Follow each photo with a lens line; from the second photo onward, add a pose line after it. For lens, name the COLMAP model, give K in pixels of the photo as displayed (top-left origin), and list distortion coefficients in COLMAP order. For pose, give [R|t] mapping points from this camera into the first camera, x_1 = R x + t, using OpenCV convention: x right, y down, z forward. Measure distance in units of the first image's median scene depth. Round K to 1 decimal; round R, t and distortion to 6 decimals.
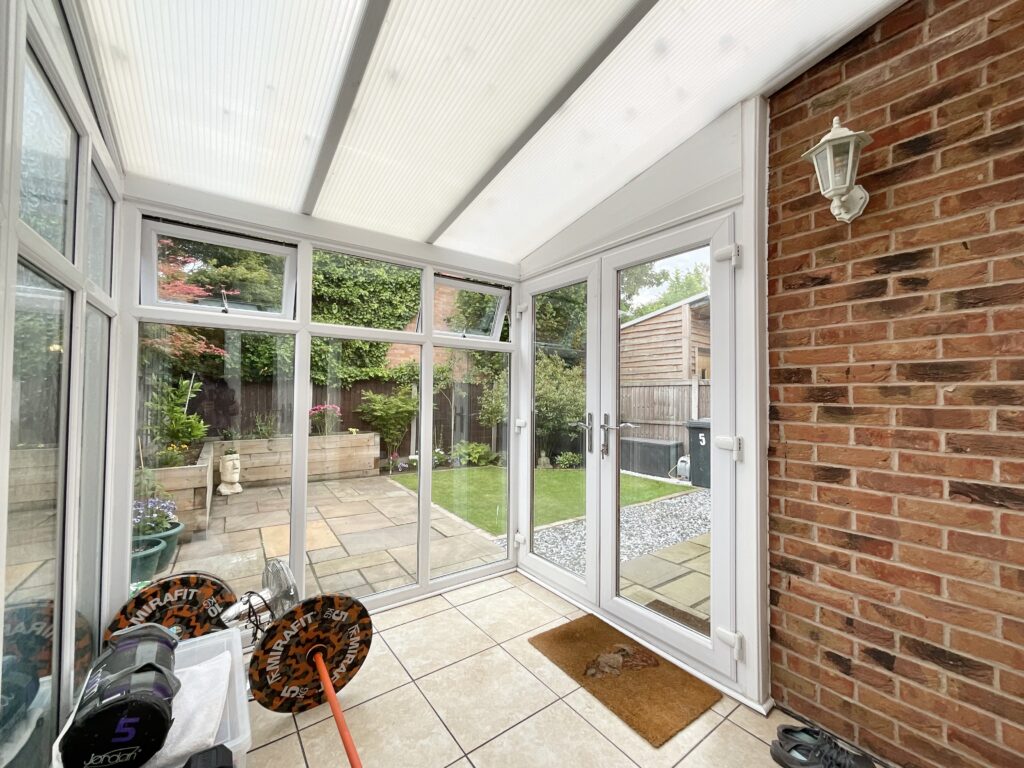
lens RADIAL K [[411.2, 0, 513.2], [0, 411.2, 384.8], [0, 0, 1]] dist [0.000141, 0.000058]
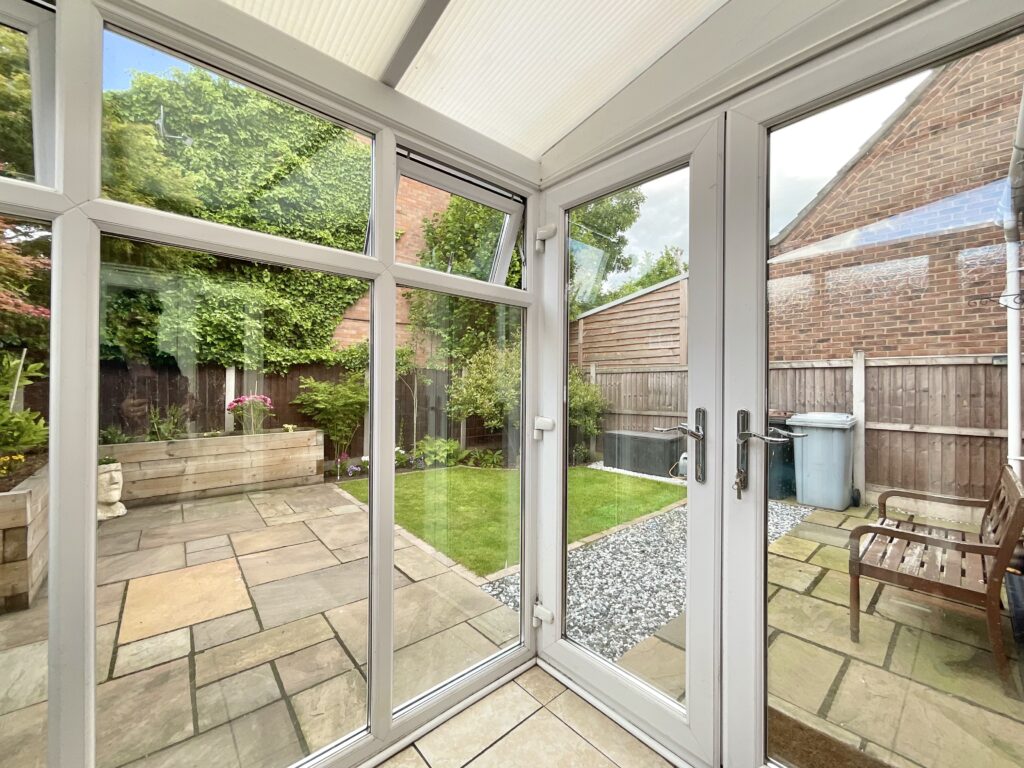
lens RADIAL K [[415.4, 0, 512.0], [0, 415.4, 384.0], [0, 0, 1]] dist [-0.000600, 0.000288]
pose [[0.995577, -0.001968, 0.093933, -0.037121], [-0.000288, 0.999712, 0.024004, 0.008859], [-0.093953, -0.023925, 0.995289, 0.173777]]
